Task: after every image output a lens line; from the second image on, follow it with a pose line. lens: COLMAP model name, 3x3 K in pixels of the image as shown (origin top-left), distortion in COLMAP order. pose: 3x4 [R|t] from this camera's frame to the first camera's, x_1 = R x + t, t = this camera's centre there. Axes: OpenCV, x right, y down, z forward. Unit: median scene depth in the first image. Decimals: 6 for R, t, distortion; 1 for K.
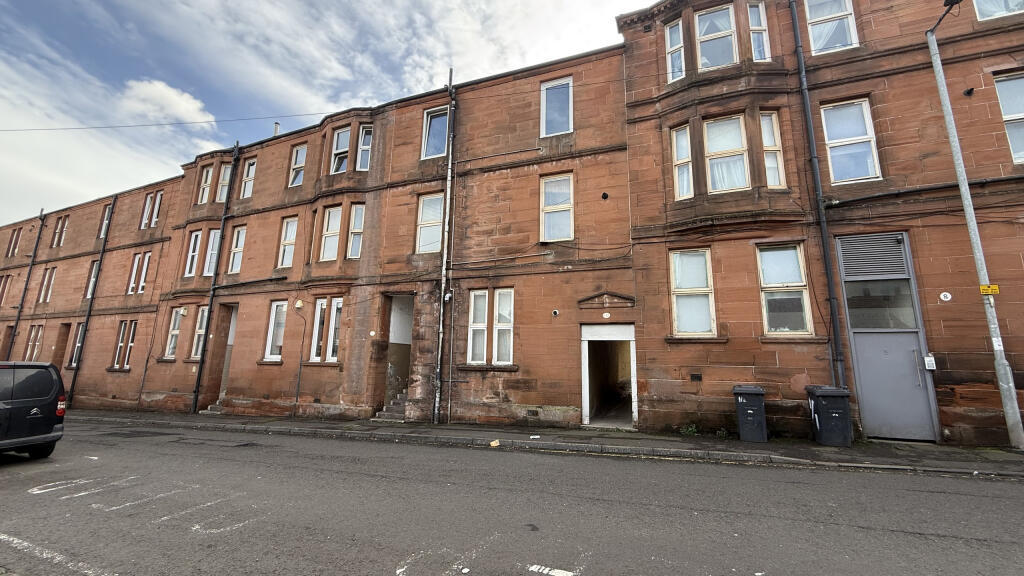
lens RADIAL K [[408.5, 0, 512.8], [0, 408.5, 287.8], [0, 0, 1]] dist [-0.001672, -0.000498]
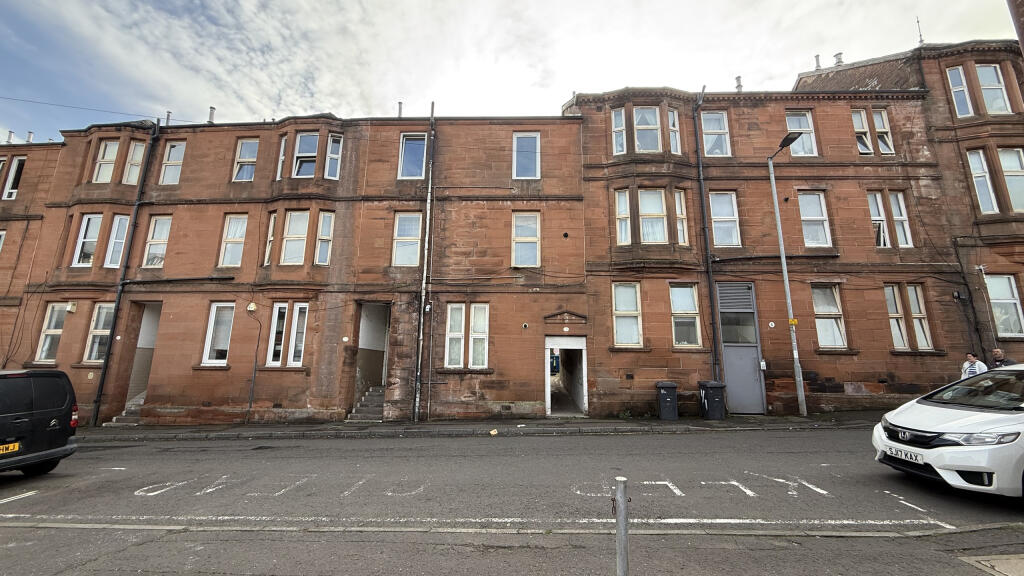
lens RADIAL K [[408.5, 0, 513.0], [0, 408.5, 288.1], [0, 0, 1]] dist [-0.001672, -0.000498]
pose [[0.943674, 0.056490, 0.326019, -0.326187], [-0.055312, 0.998386, -0.012889, -0.033206], [-0.326221, -0.005870, 0.945275, -0.146289]]
